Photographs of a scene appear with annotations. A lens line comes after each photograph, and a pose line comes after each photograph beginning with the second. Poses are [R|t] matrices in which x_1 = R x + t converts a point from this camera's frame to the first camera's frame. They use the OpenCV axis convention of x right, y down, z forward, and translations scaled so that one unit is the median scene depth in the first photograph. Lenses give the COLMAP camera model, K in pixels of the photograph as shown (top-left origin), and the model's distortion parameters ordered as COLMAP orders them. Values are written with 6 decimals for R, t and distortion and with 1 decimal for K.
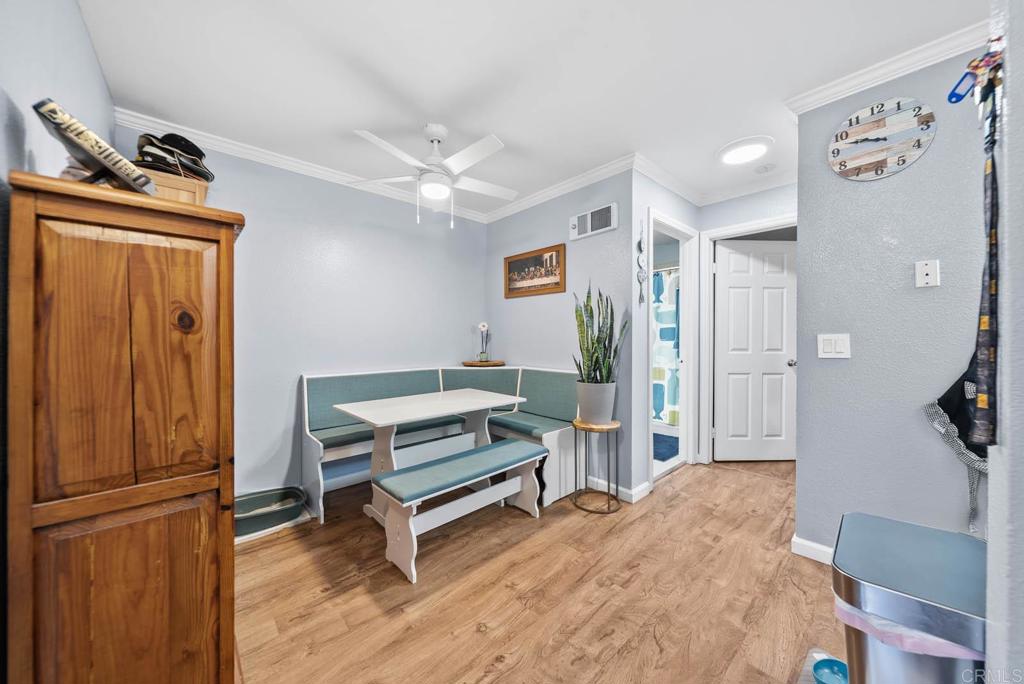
lens RADIAL K [[357.7, 0, 517.5], [0, 357.7, 338.2], [0, 0, 1]] dist [-0.001262, -0.000014]
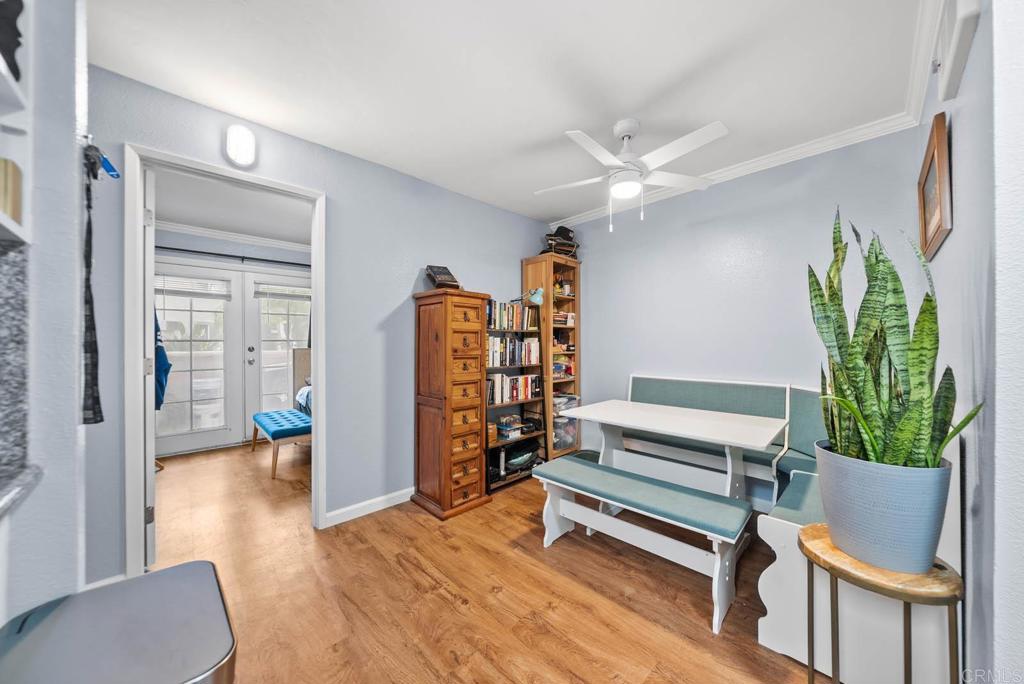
lens RADIAL K [[357.7, 0, 517.2], [0, 357.7, 342.0], [0, 0, 1]] dist [-0.001262, -0.000014]
pose [[0.028070, 0.002124, -0.999604, 0.965050], [0.000202, 0.999998, 0.002130, -0.010467], [0.999606, -0.000262, 0.028069, 0.921252]]
